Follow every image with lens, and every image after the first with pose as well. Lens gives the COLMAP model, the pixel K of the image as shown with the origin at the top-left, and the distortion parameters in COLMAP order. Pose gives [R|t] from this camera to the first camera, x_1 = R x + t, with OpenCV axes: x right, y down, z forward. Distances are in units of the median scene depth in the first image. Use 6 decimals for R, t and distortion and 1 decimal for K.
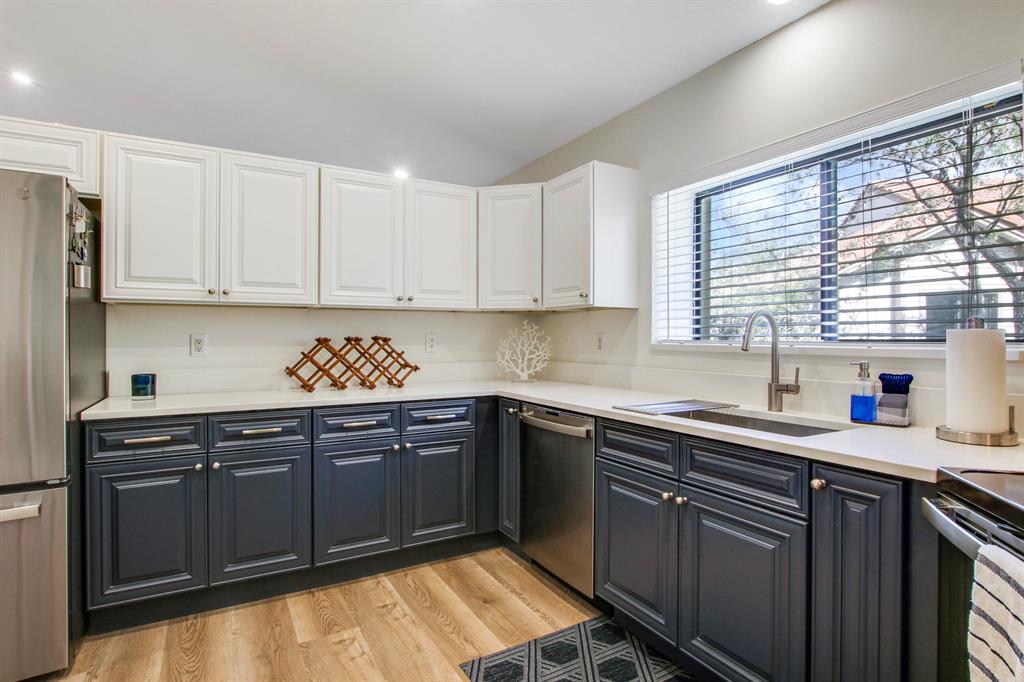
lens RADIAL K [[534.3, 0, 519.2], [0, 534.3, 336.6], [0, 0, 1]] dist [-0.005141, 0.000300]
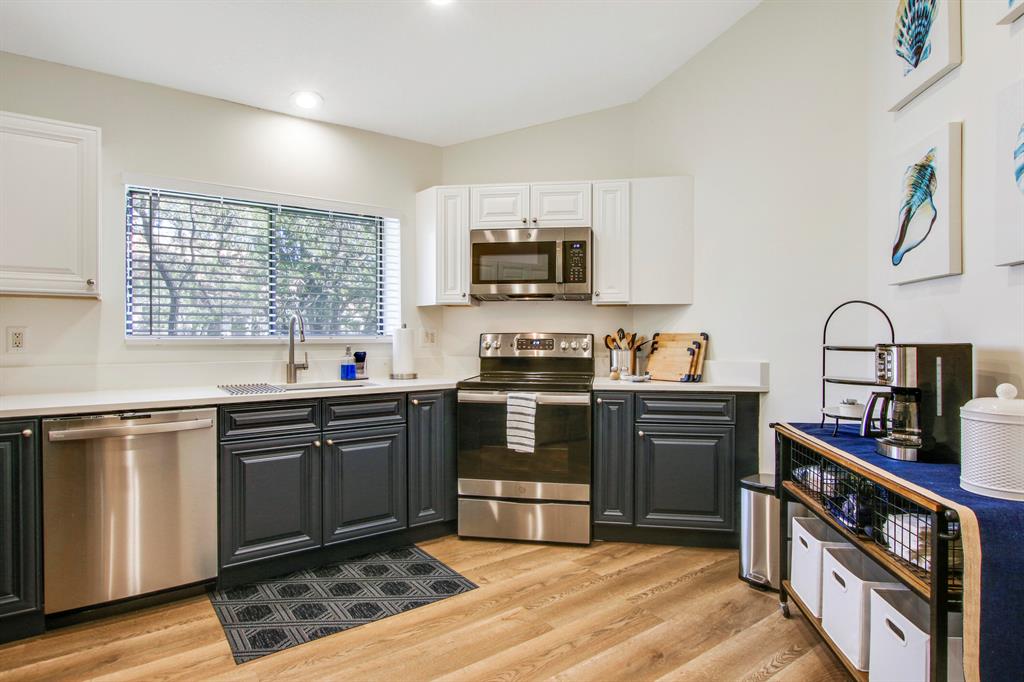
lens RADIAL K [[534.3, 0, 517.1], [0, 534.3, 339.4], [0, 0, 1]] dist [-0.005141, 0.000300]
pose [[-0.095911, -0.008107, 0.995357, -1.031110], [0.000719, 0.999966, 0.008214, 0.008945], [-0.995390, 0.001504, -0.095902, 0.529397]]
